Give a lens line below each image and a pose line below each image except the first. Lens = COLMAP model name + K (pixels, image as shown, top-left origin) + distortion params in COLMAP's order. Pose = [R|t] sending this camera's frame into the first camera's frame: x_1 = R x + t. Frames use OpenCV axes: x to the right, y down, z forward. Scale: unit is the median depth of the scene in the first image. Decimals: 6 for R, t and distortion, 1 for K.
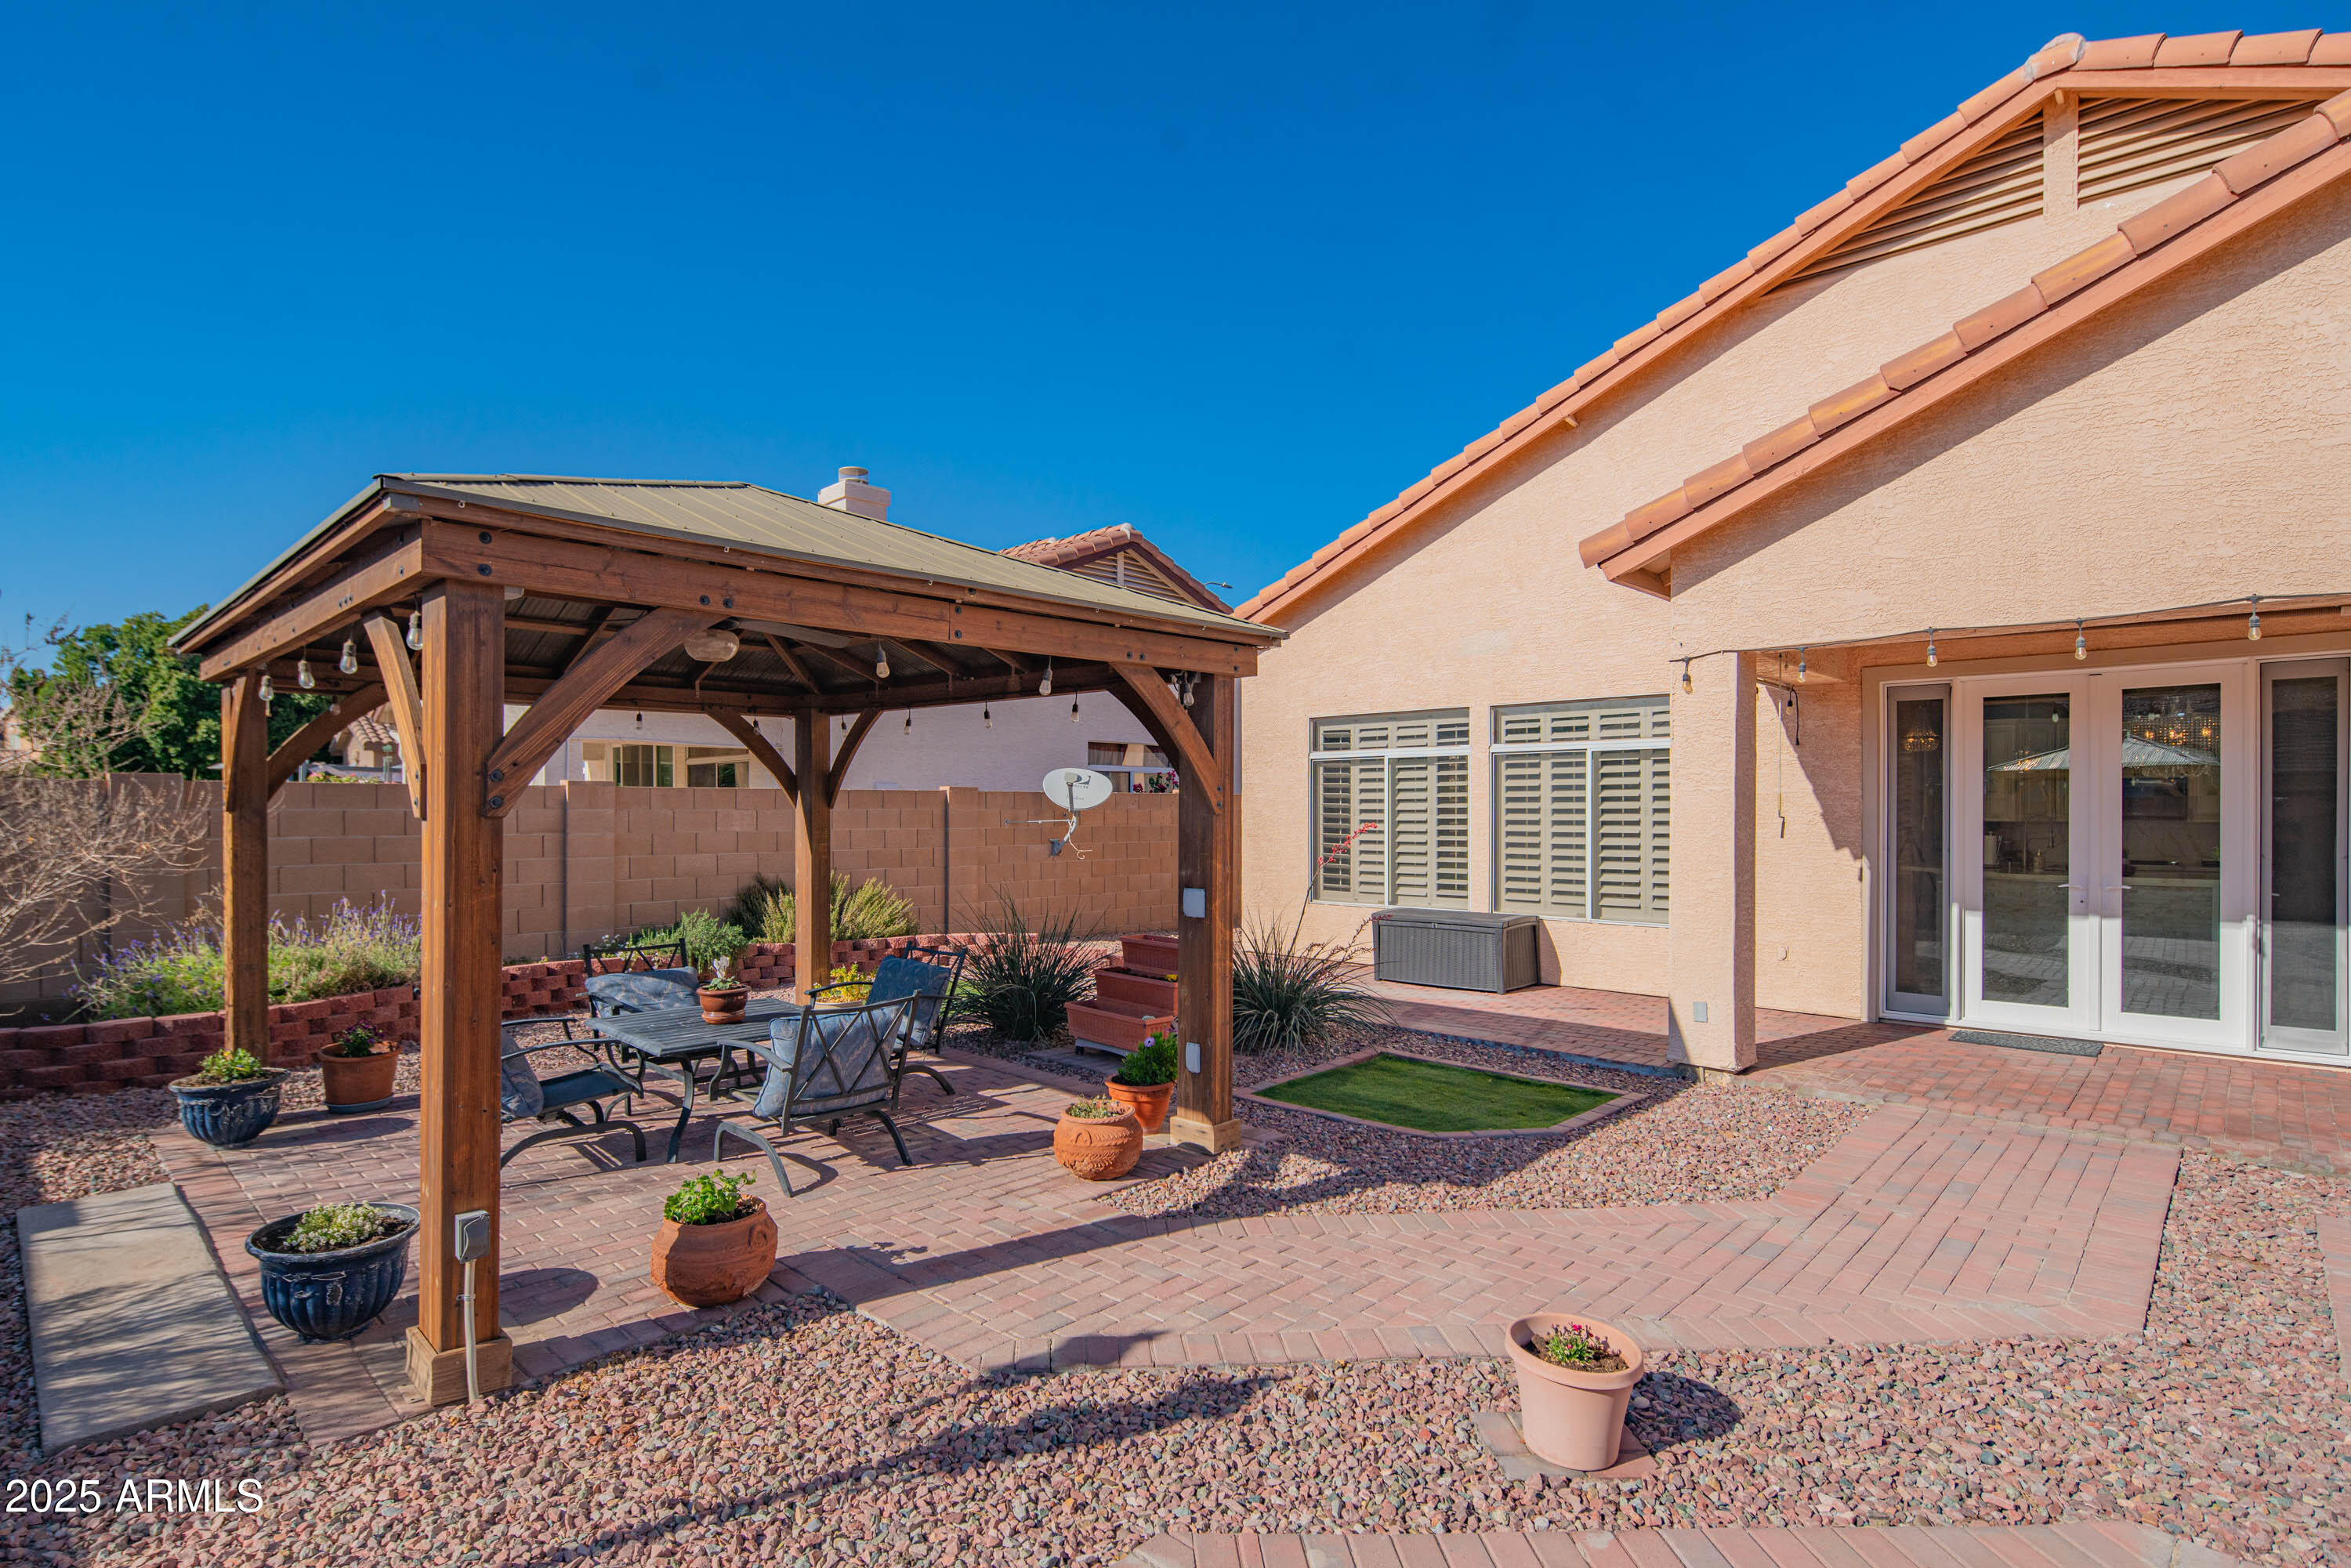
lens RADIAL K [[1174.9, 0, 1135.4], [0, 1174.9, 816.0], [0, 0, 1]] dist [0.002824, -0.000606]
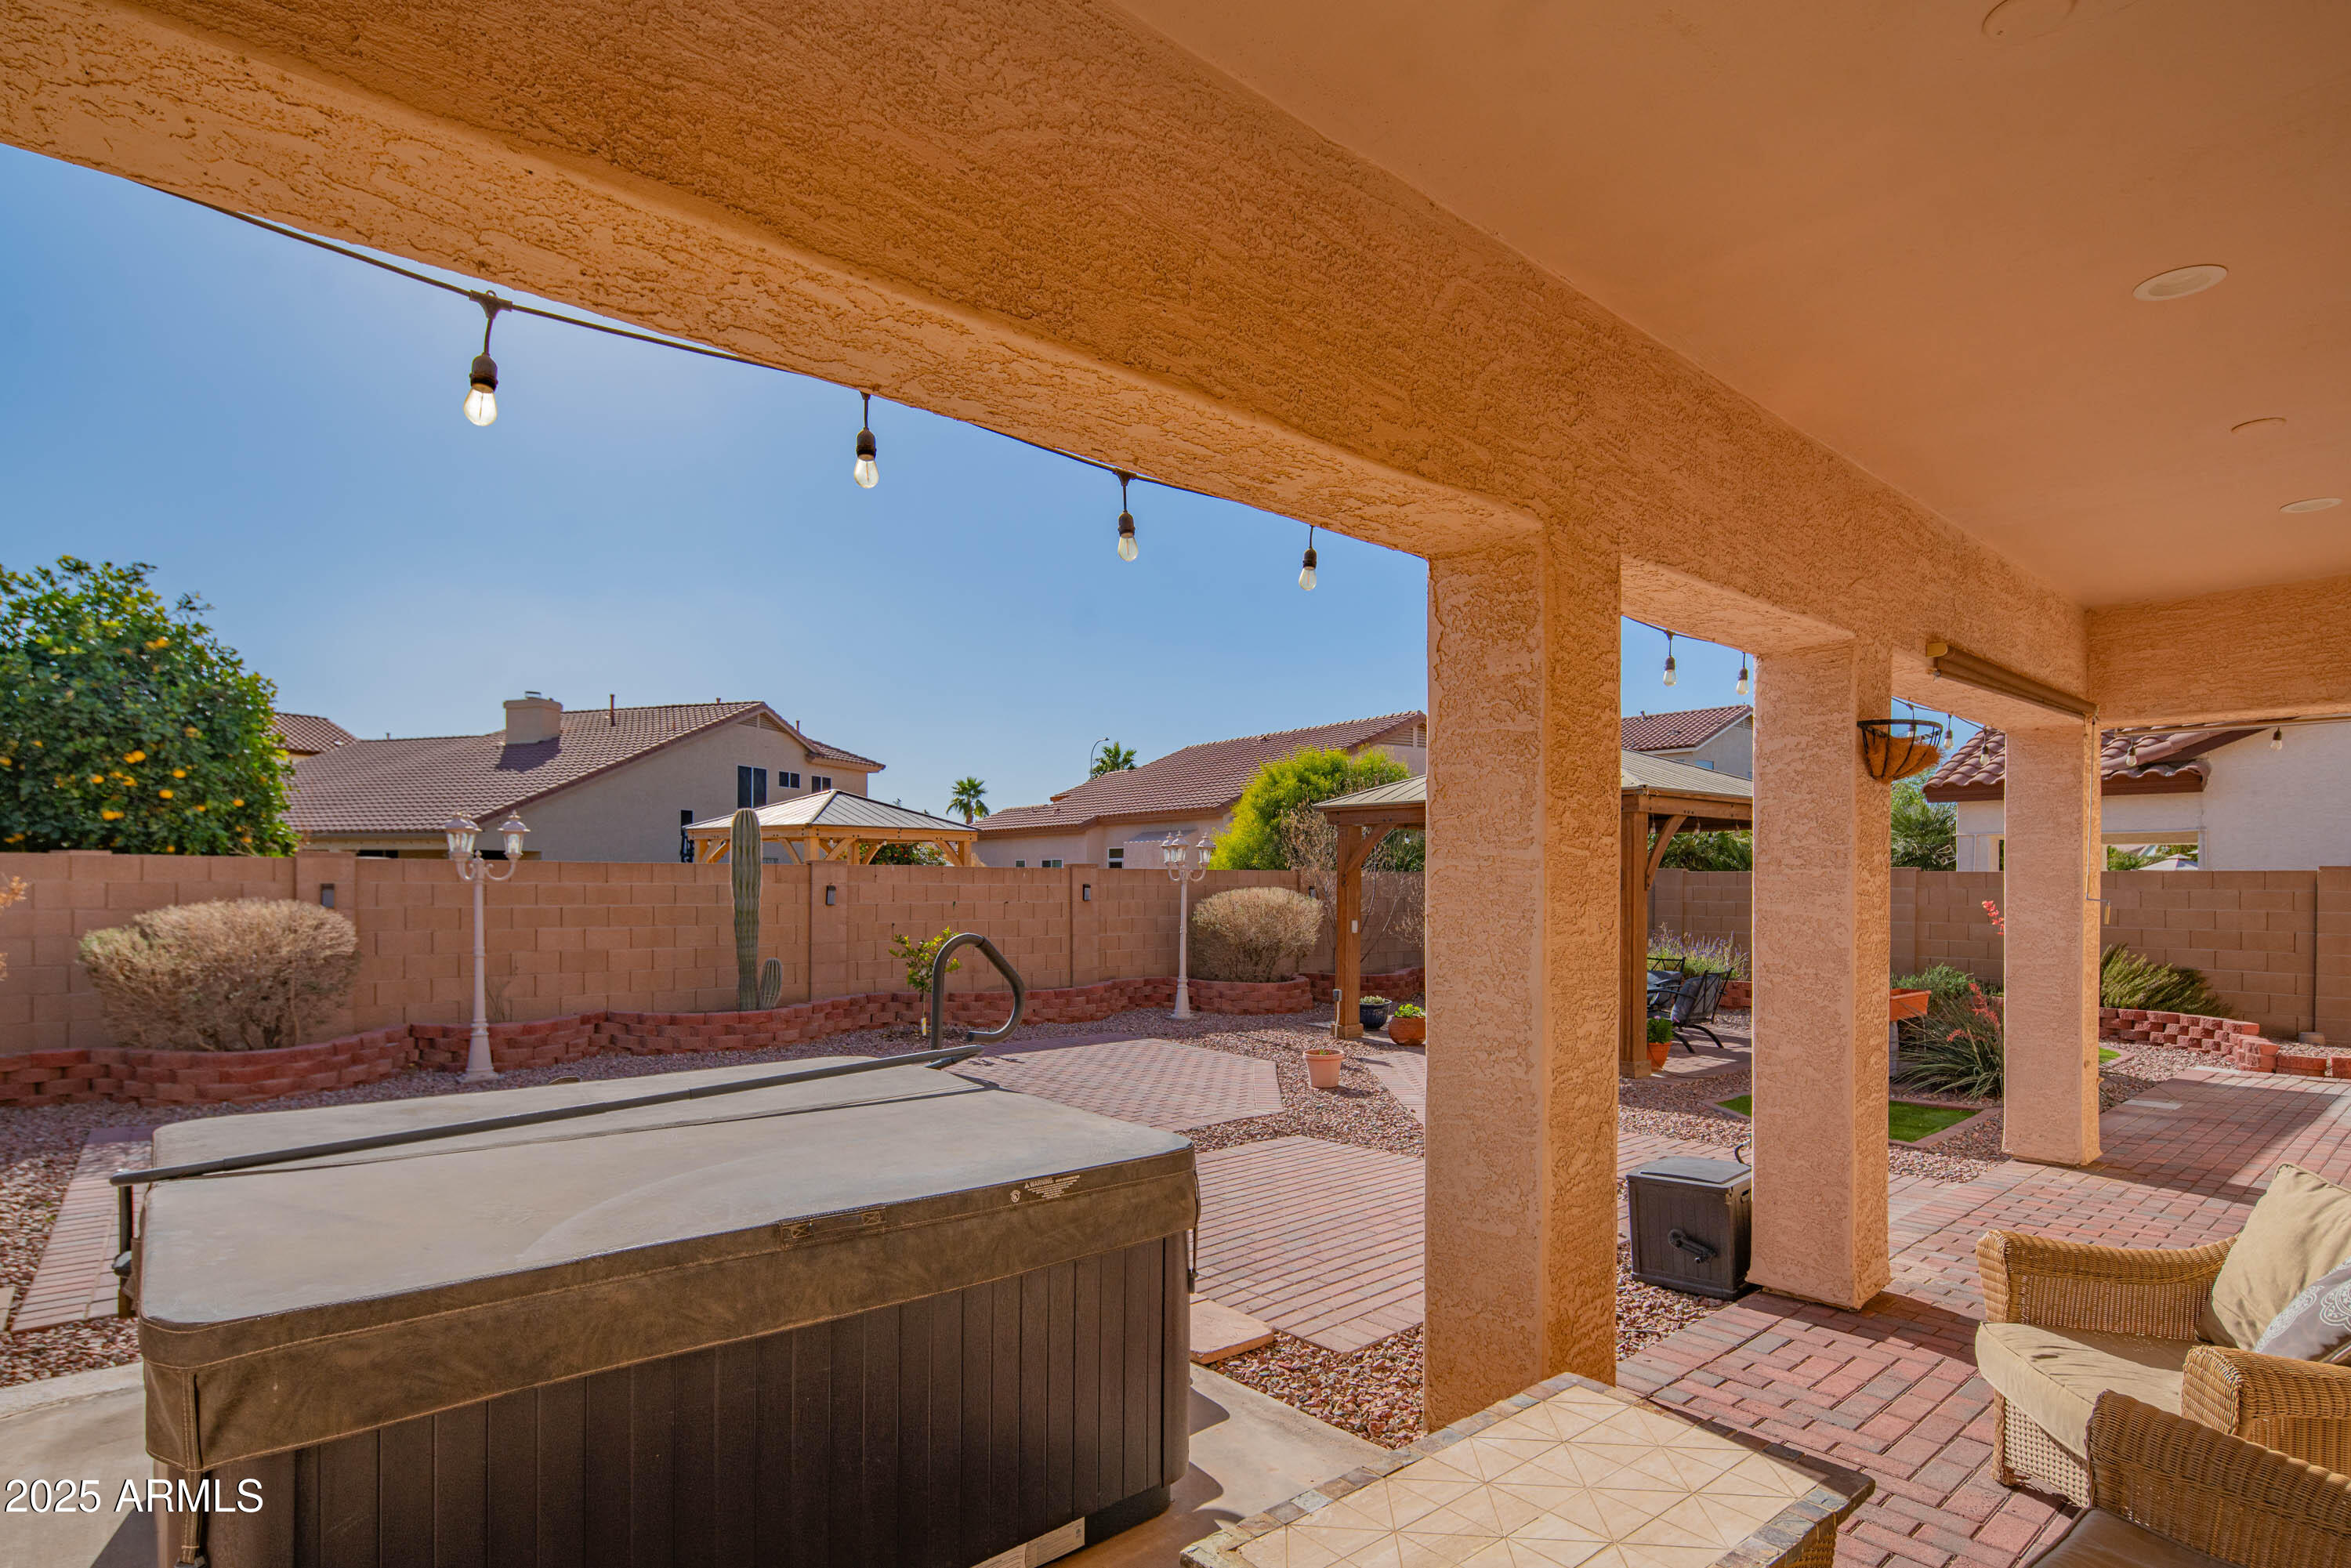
lens RADIAL K [[1171.0, 0, 1157.2], [0, 1171.0, 883.8], [0, 0, 1]] dist [0.003494, -0.001060]
pose [[-0.100258, 0.001371, -0.994961, 1.397072], [-0.011935, 0.999925, 0.002581, -0.004829], [0.994890, 0.012133, -0.100234, 0.335090]]
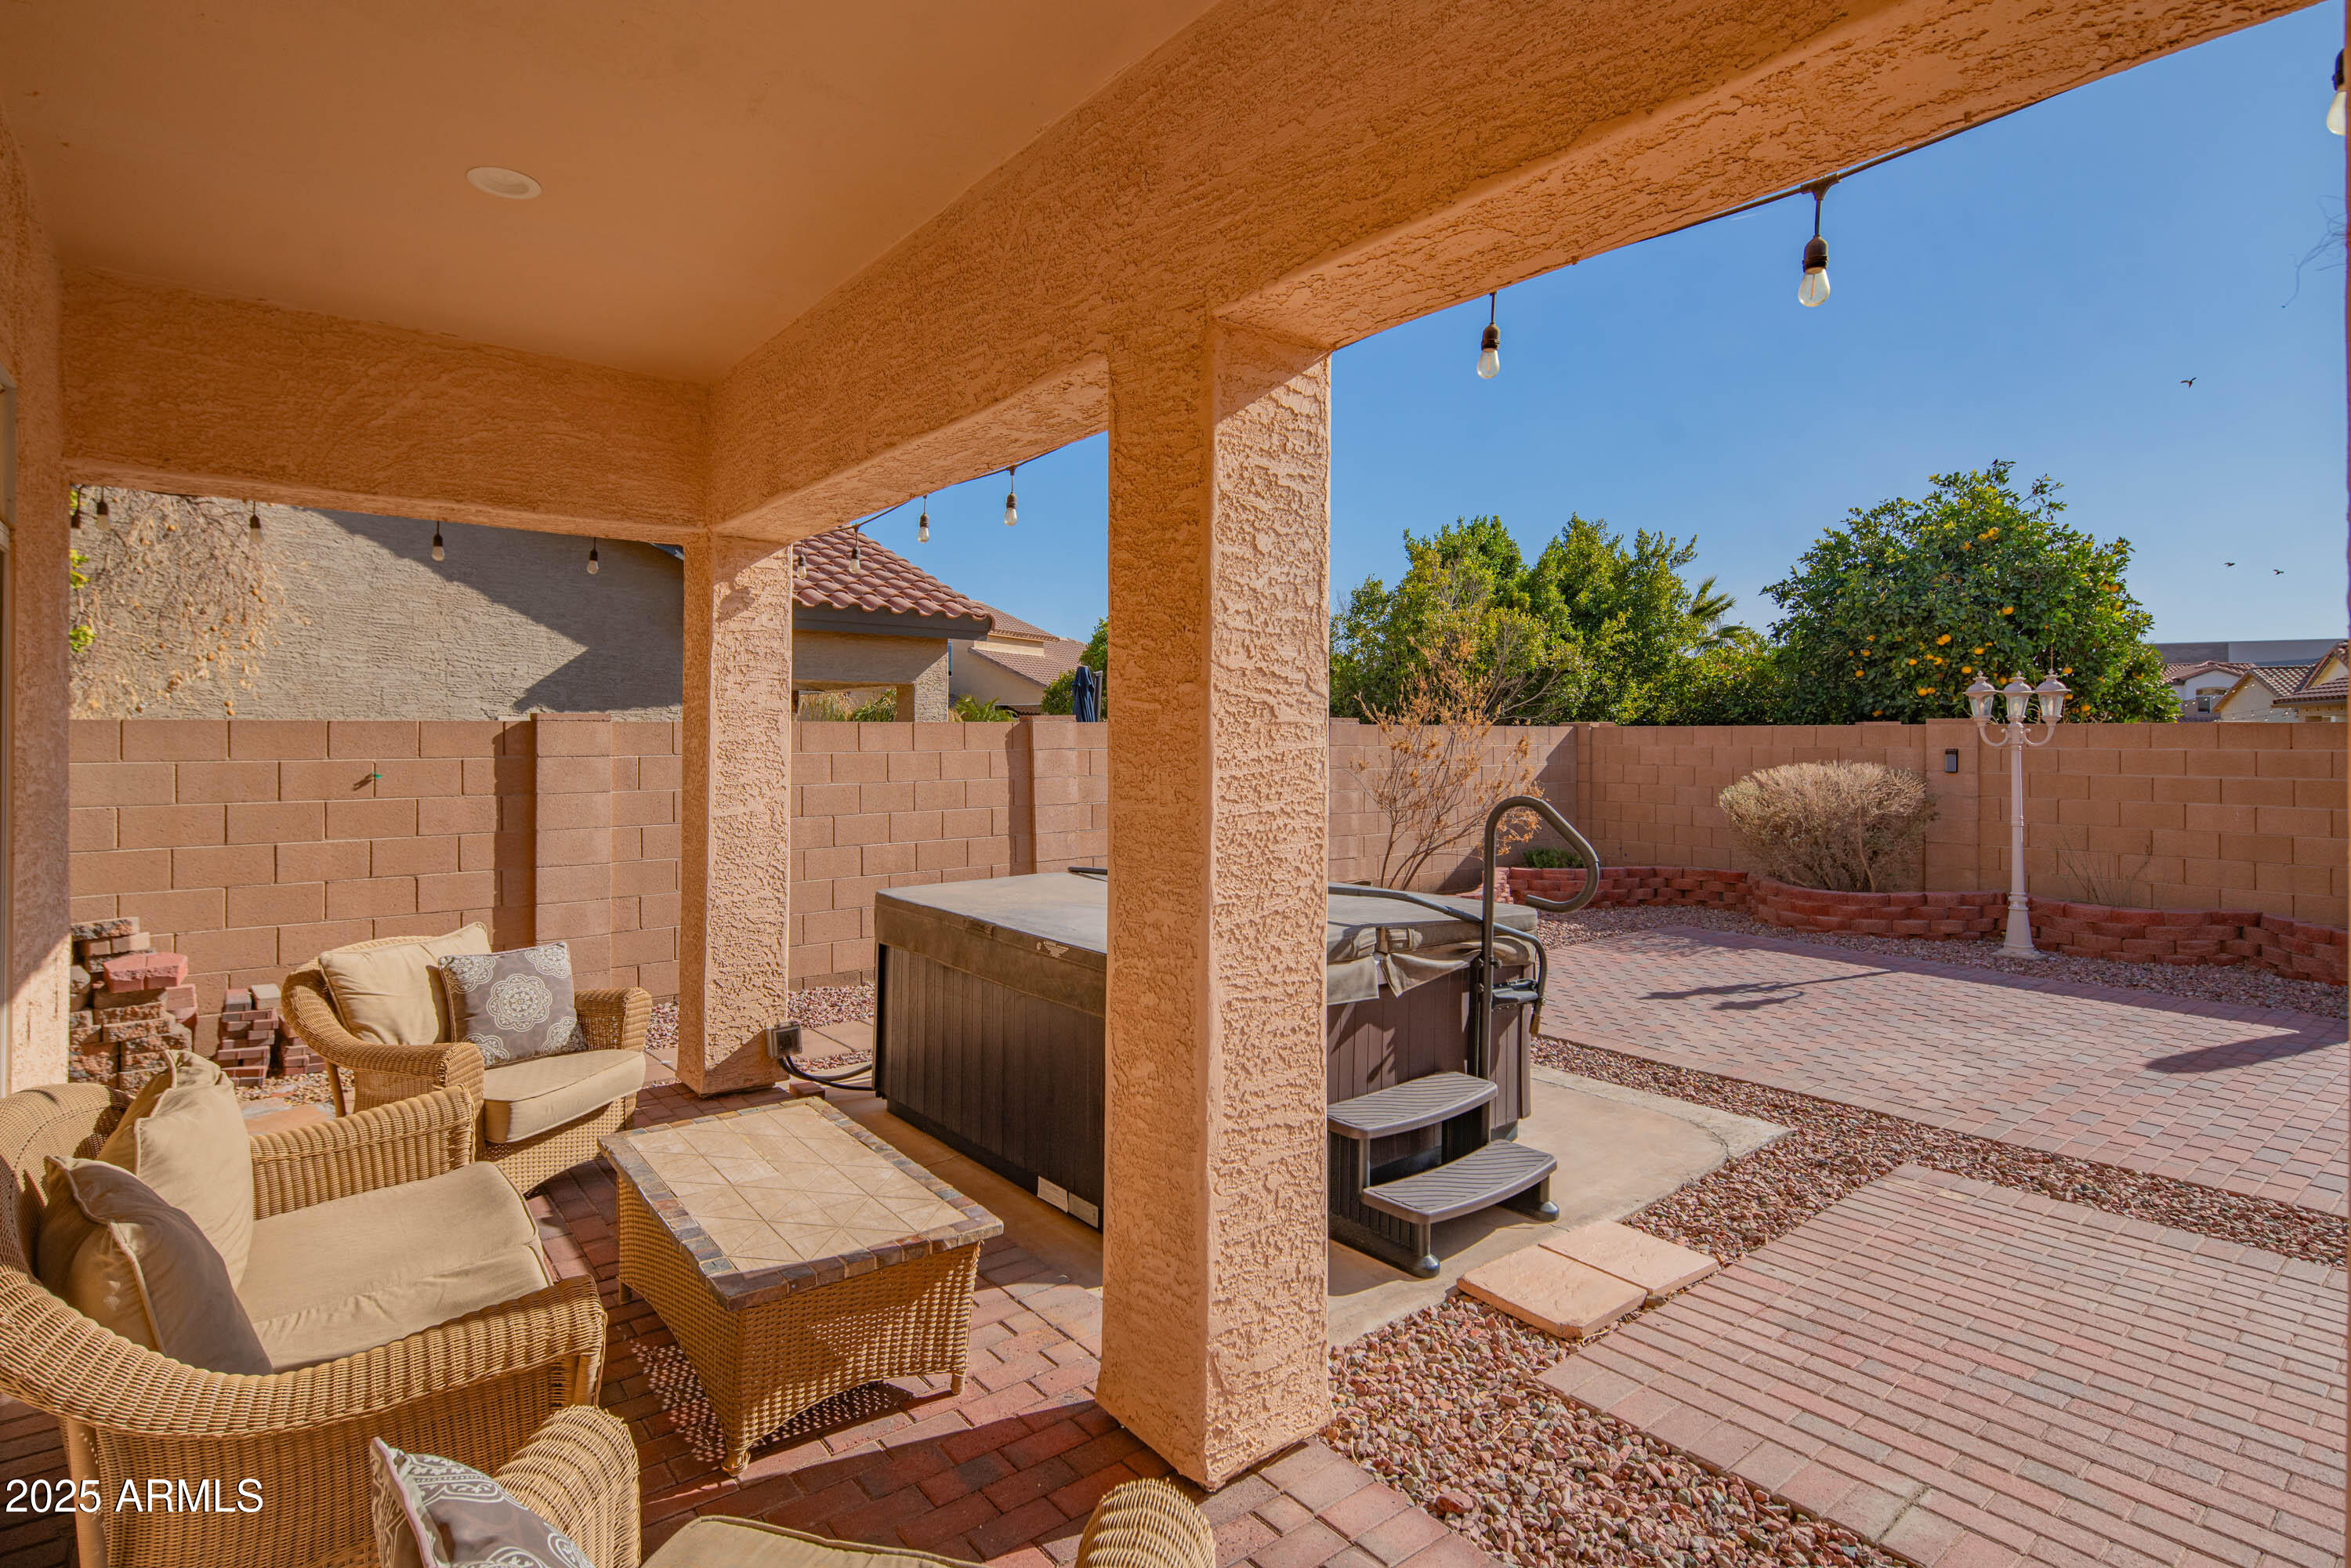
lens RADIAL K [[1167.7, 0, 1147.6], [0, 1167.7, 736.6], [0, 0, 1]] dist [0.000658, -0.000392]
pose [[-0.989261, -0.002110, 0.146142, 0.926989], [-0.001603, 0.999992, 0.003585, -0.008541], [-0.146148, 0.003312, -0.989257, 0.781733]]
